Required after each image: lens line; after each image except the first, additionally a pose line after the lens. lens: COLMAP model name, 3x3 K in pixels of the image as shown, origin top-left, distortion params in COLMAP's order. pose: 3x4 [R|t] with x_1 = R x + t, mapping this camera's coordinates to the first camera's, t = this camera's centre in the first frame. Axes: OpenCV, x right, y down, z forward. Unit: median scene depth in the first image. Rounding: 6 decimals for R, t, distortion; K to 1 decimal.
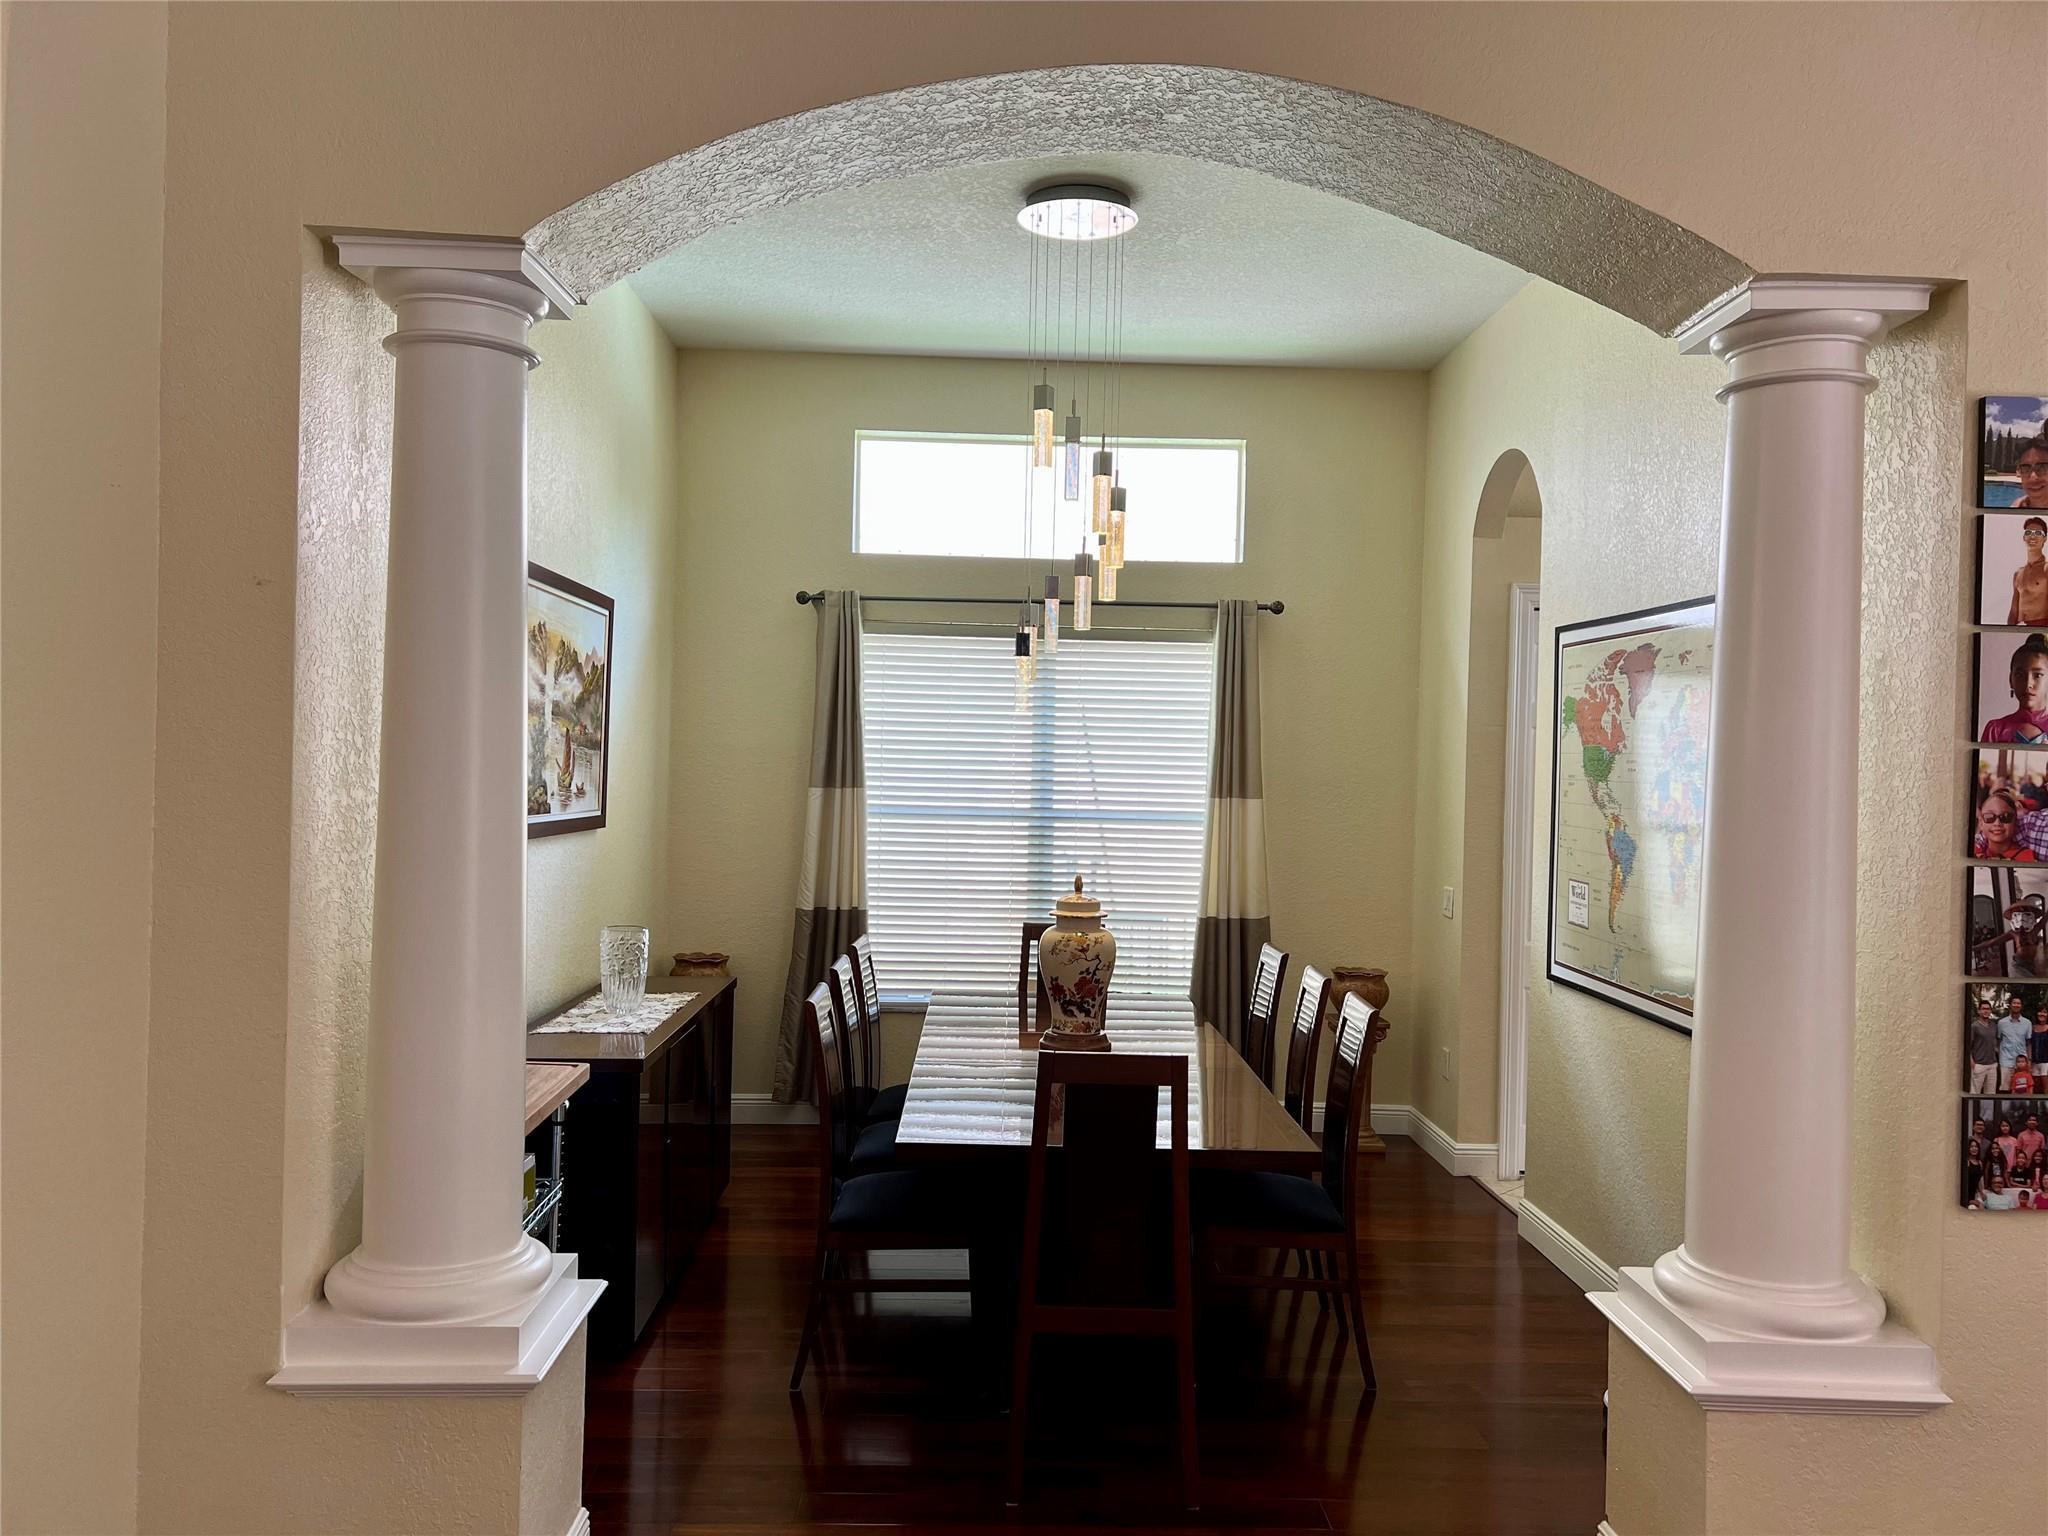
lens RADIAL K [[1533.2, 0, 1024.3], [0, 1533.2, 762.5], [0, 0, 1]] dist [0.028692, -0.006892]
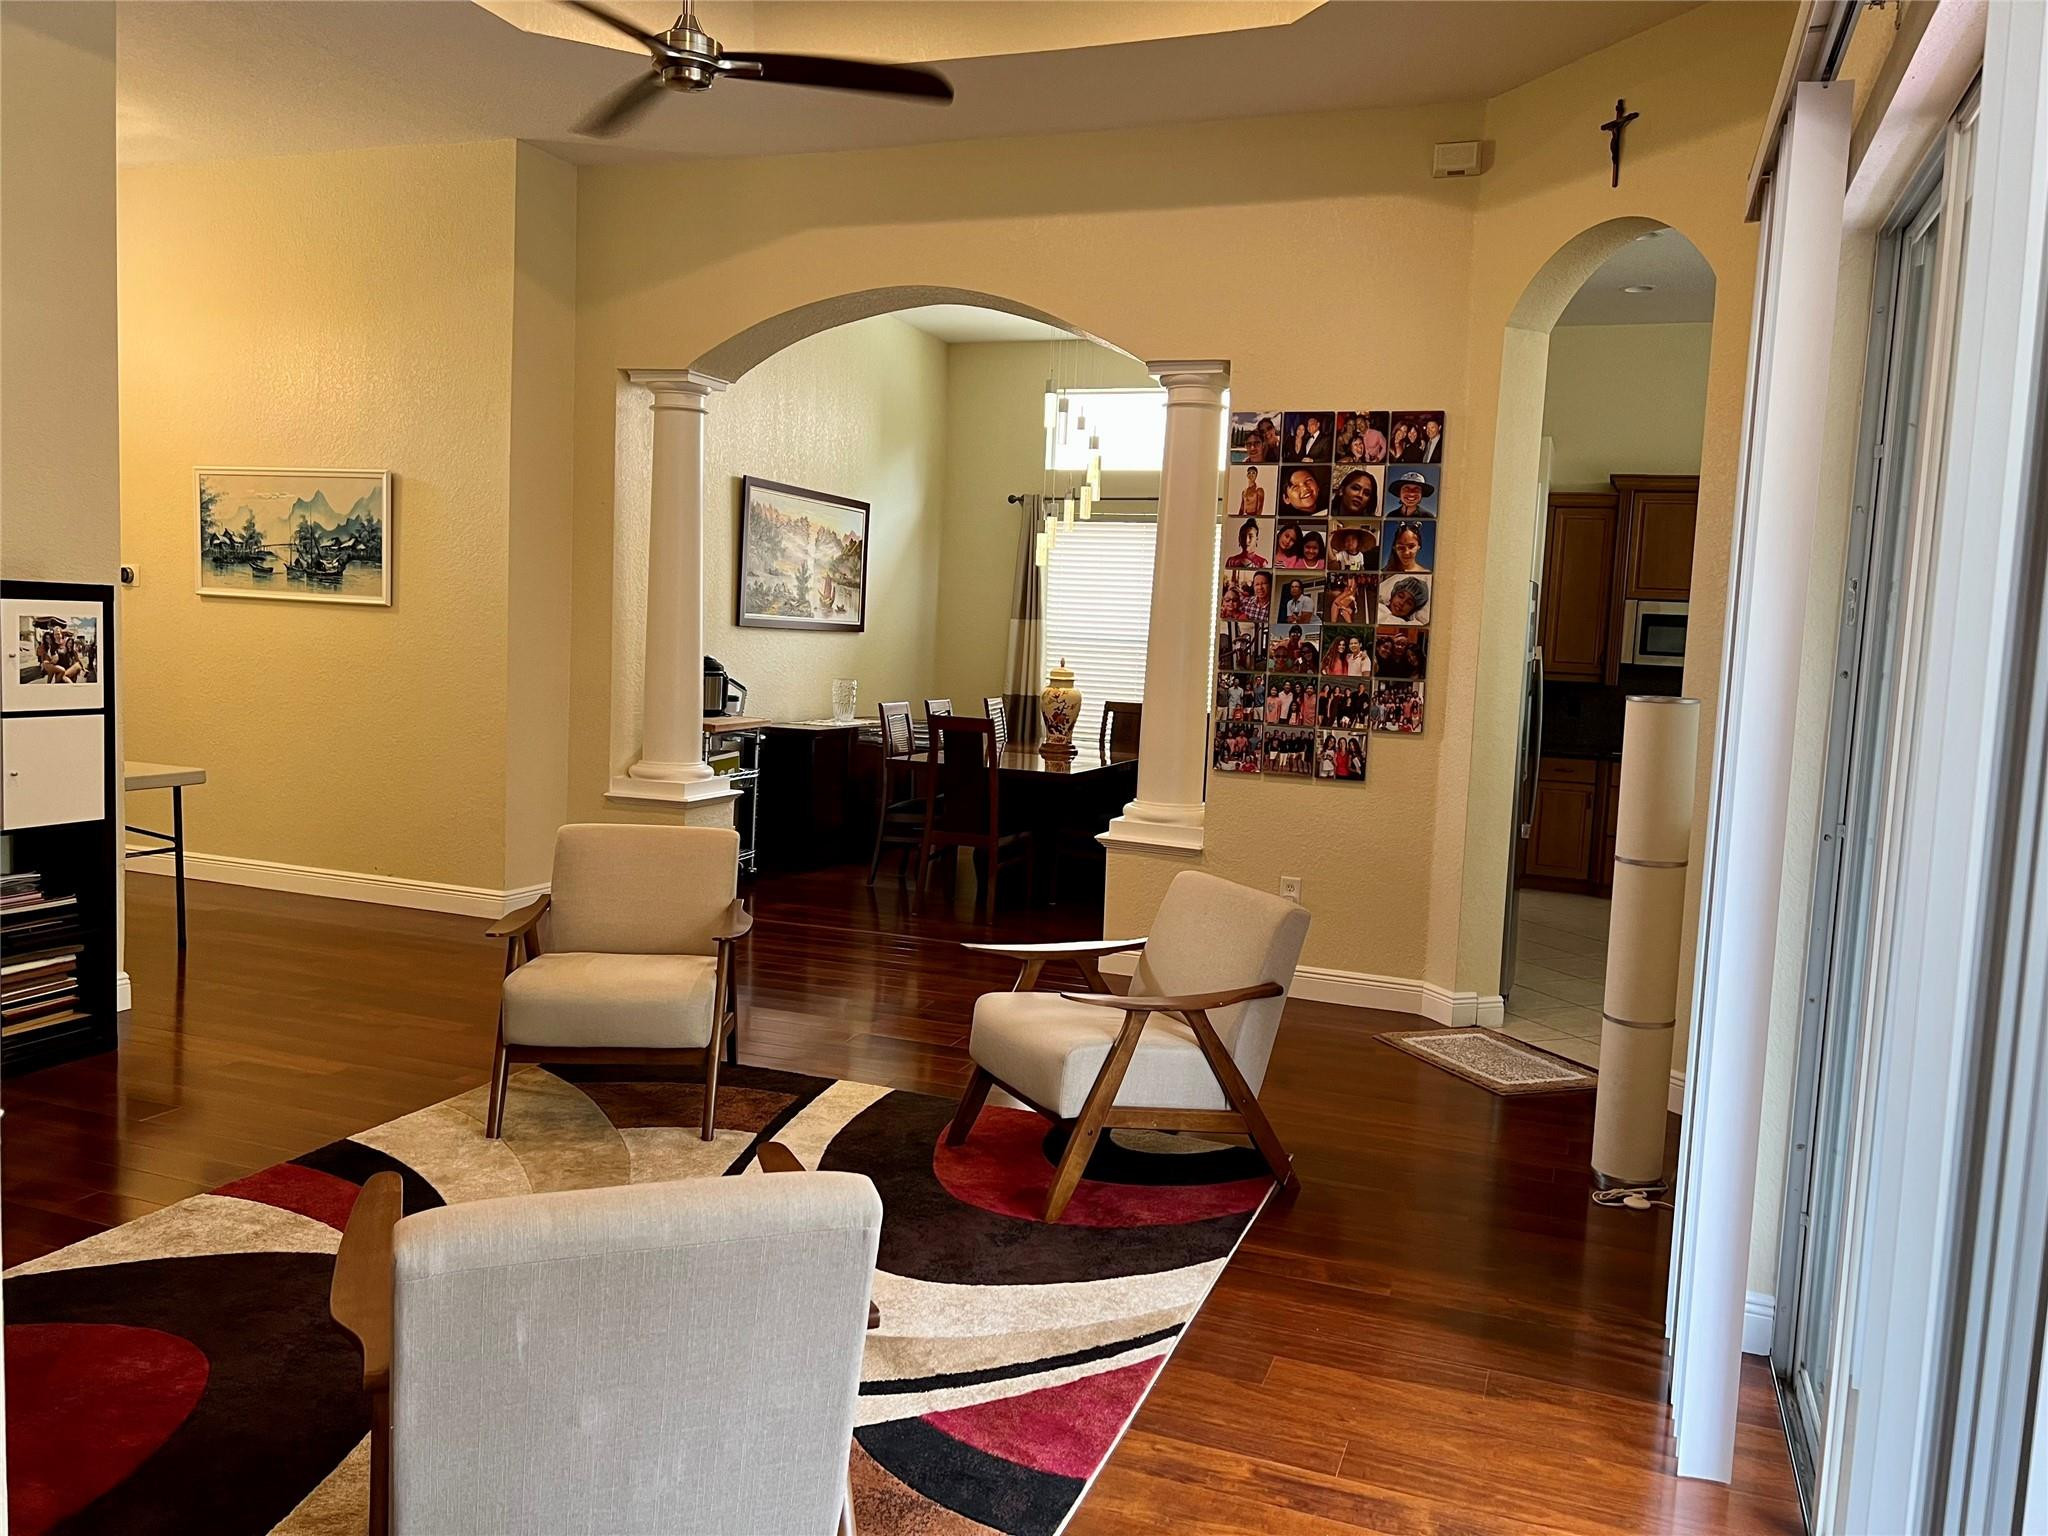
lens RADIAL K [[1533.2, 0, 1023.8], [0, 1533.2, 772.0], [0, 0, 1]] dist [0.028692, -0.006892]
pose [[0.925573, 0.054541, -0.374621, 0.674366], [-0.025496, 0.996301, 0.082058, 0.061959], [0.377711, -0.066400, 0.923540, -0.685596]]
